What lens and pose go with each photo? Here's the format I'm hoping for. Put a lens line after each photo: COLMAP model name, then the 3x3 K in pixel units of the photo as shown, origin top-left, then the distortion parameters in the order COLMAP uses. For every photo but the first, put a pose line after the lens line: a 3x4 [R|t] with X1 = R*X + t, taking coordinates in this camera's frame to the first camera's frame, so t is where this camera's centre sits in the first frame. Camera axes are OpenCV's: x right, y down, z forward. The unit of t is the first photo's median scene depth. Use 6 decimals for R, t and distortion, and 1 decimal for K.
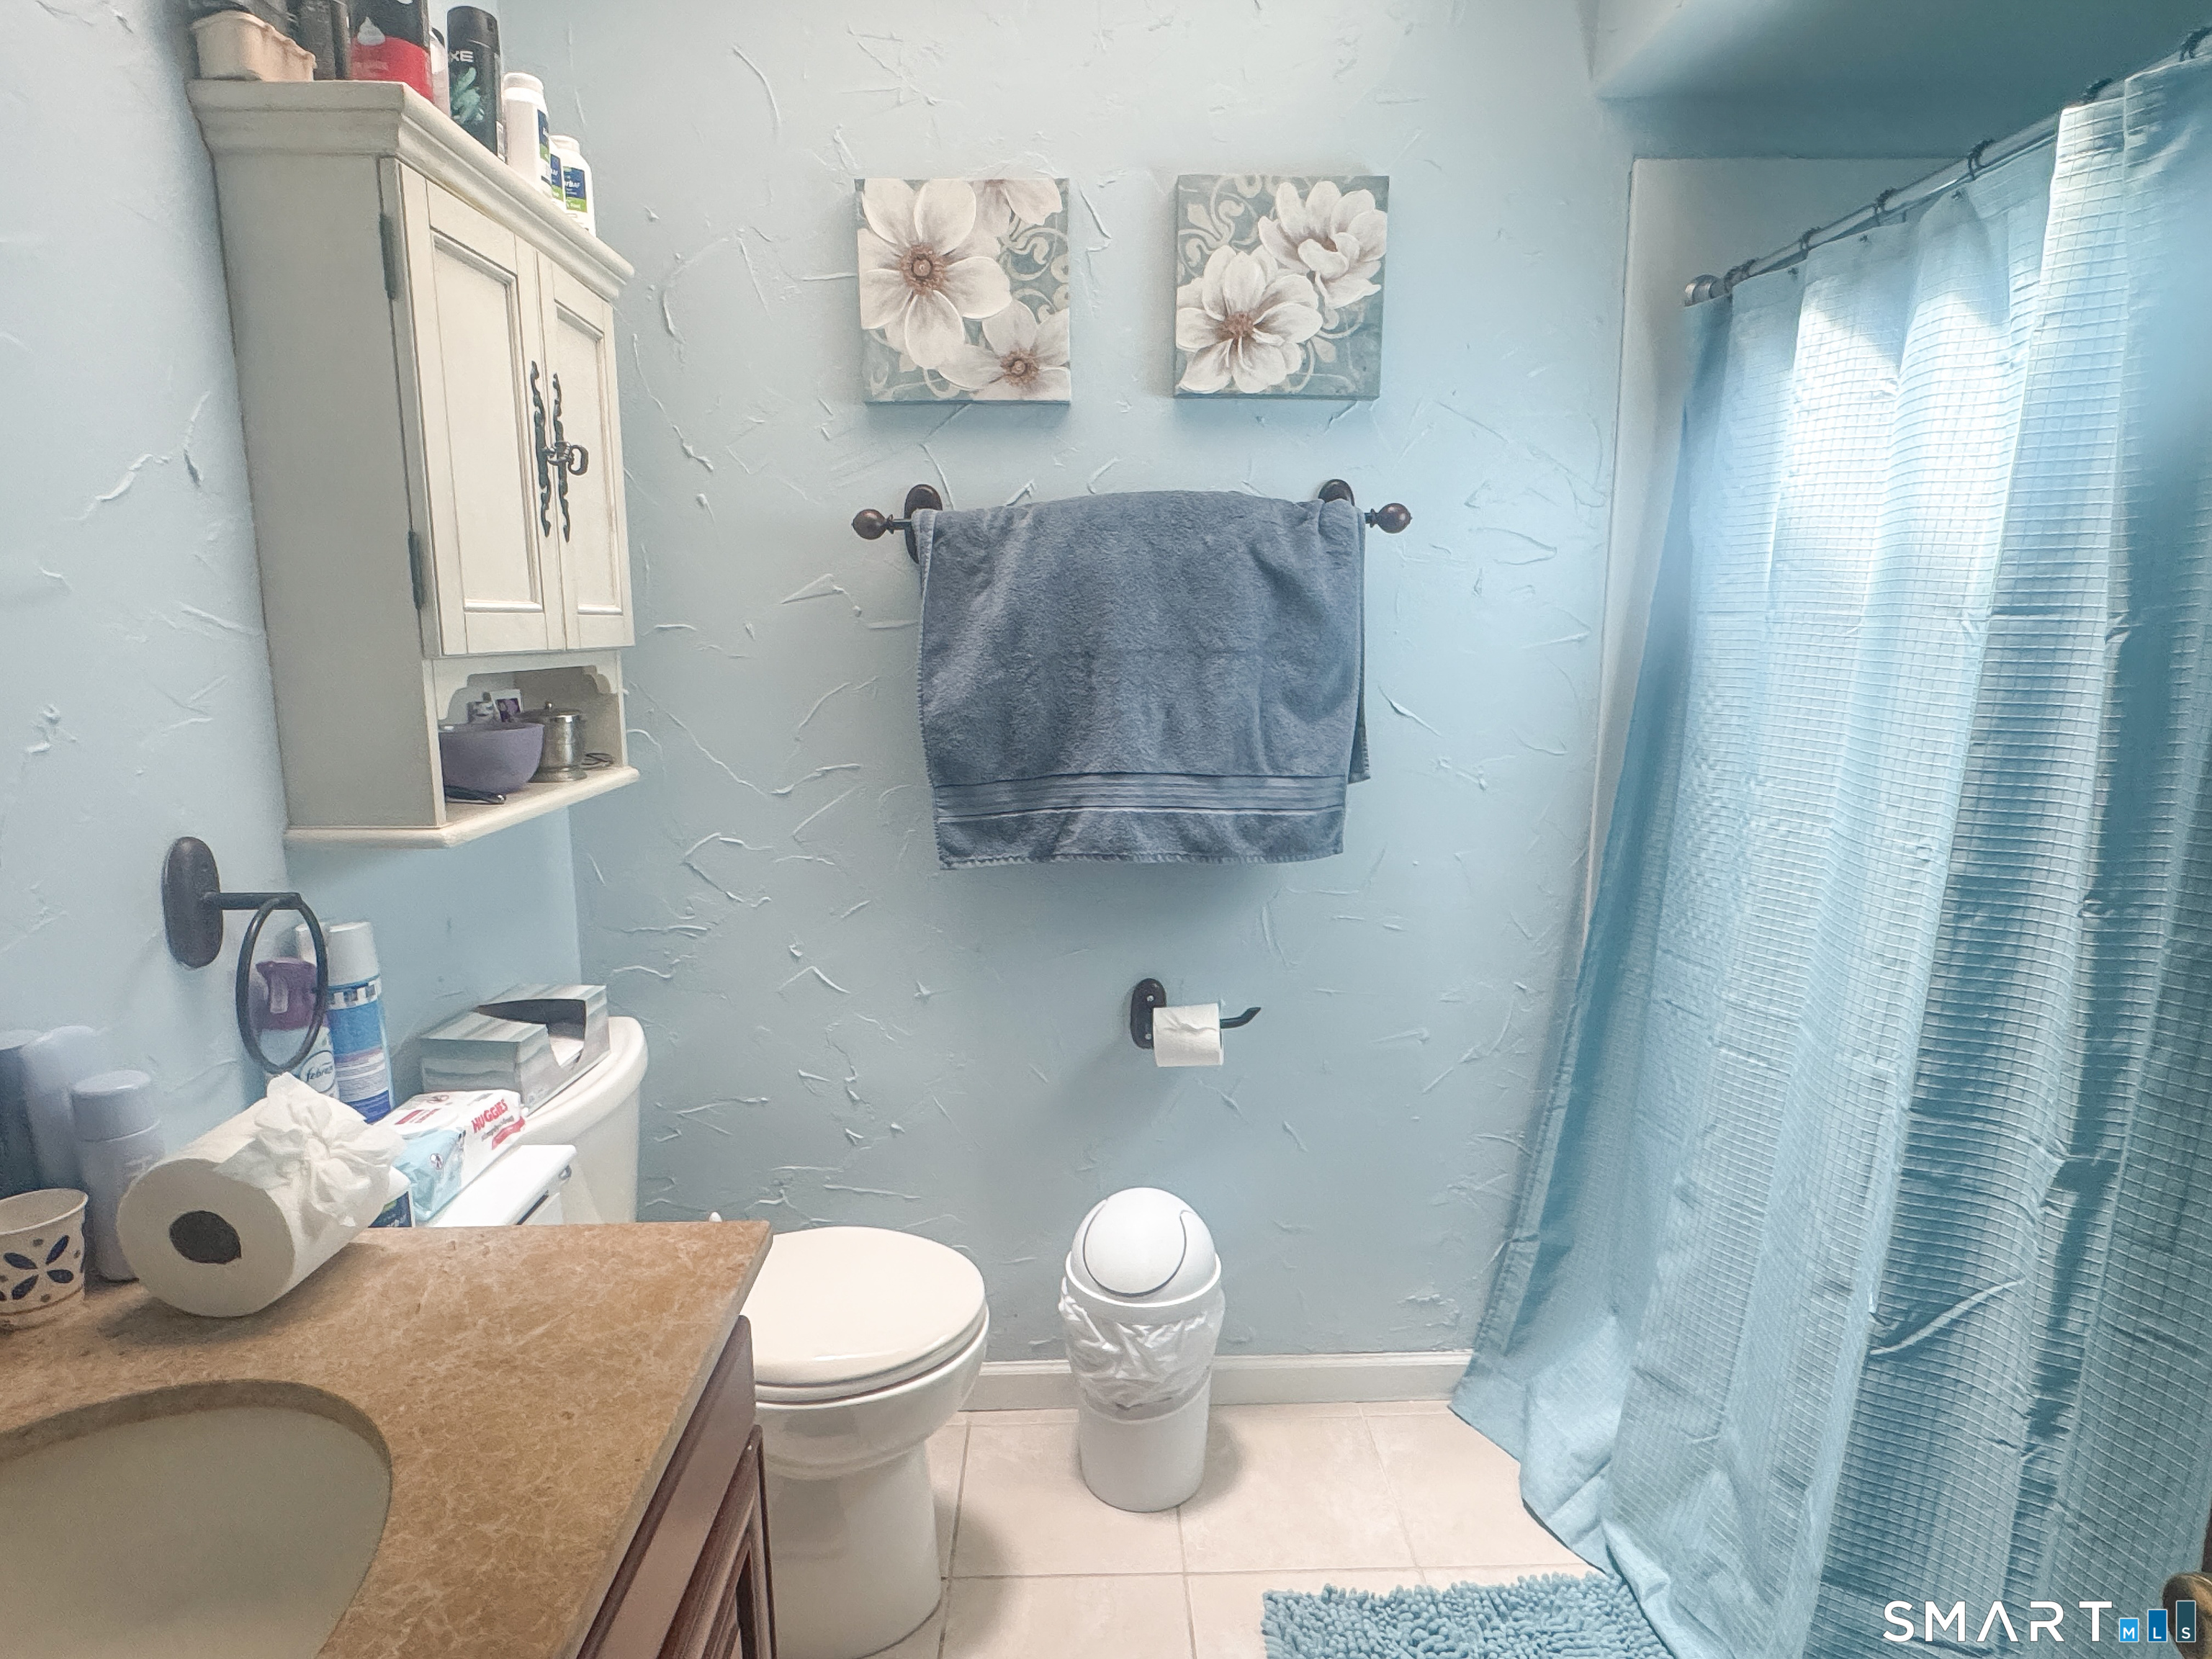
lens RADIAL K [[1241.6, 0, 1112.2], [0, 1241.6, 834.2], [0, 0, 1]] dist [-0.007601, 0.002569]
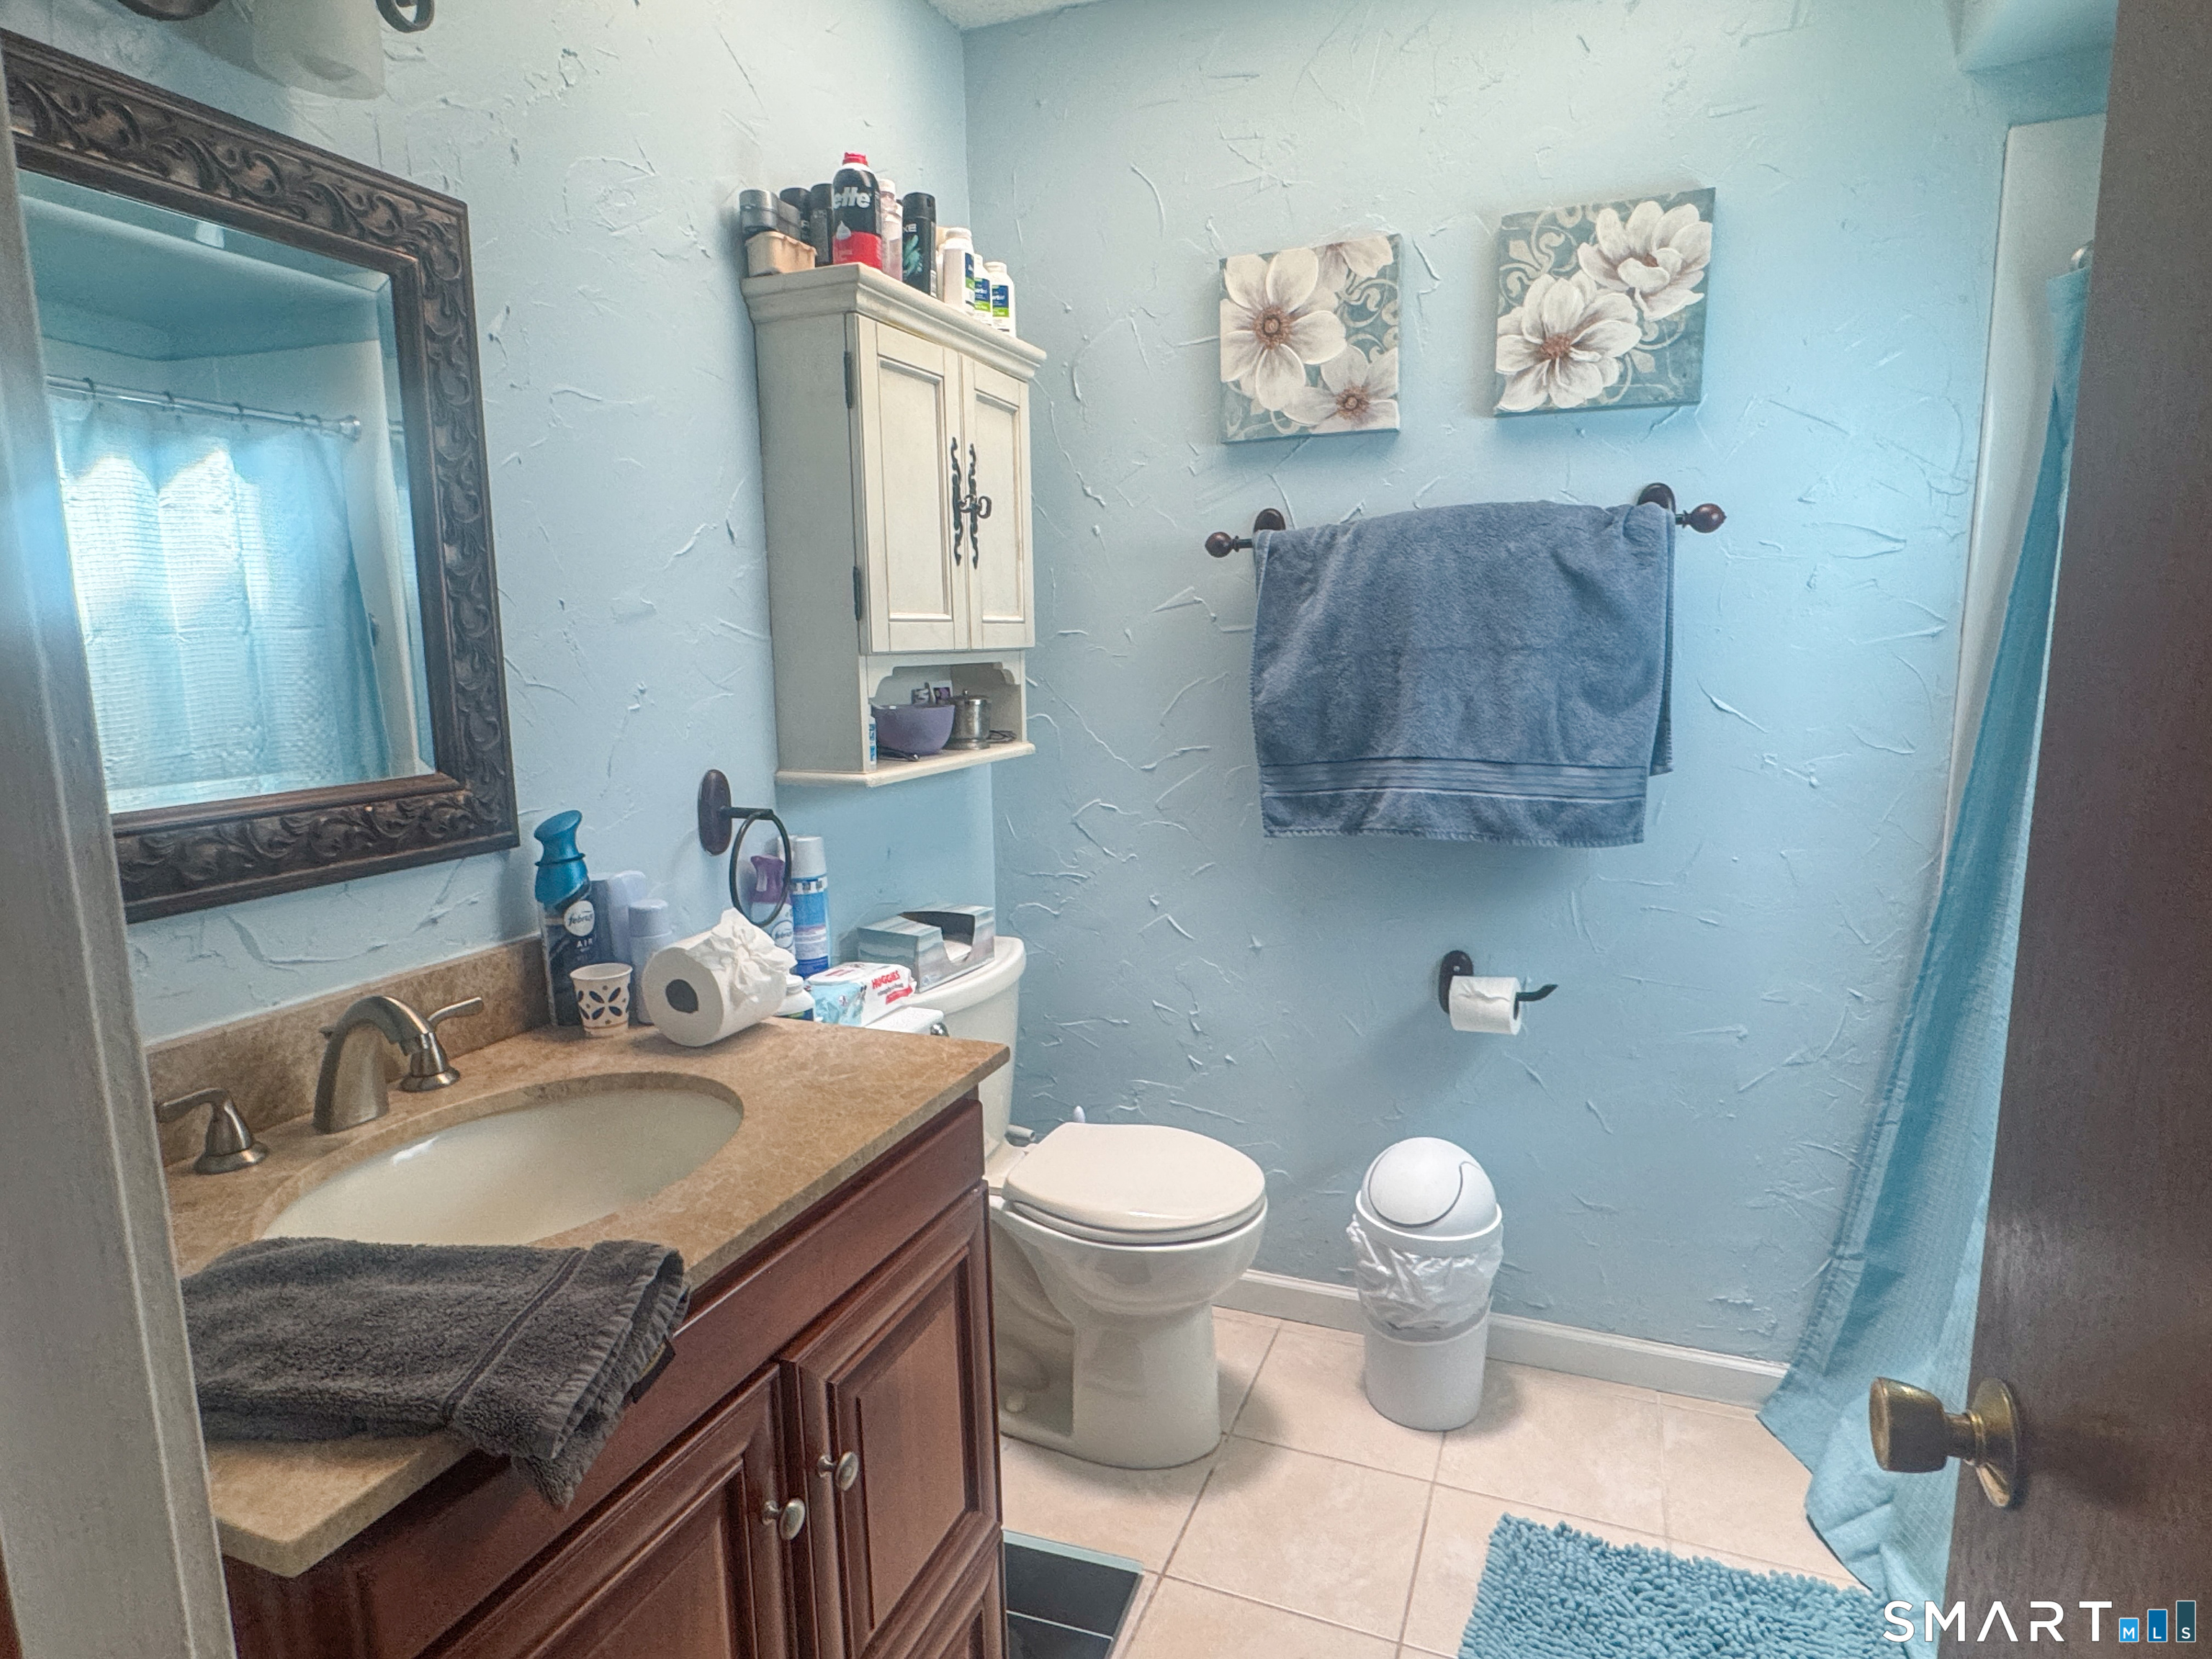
lens RADIAL K [[1241.6, 0, 1104.1], [0, 1241.6, 832.6], [0, 0, 1]] dist [-0.007601, 0.002569]
pose [[0.915598, 0.051807, -0.398743, 0.195912], [-0.054930, 0.998484, 0.003598, 0.029643], [0.398325, 0.018608, 0.917056, -0.138077]]
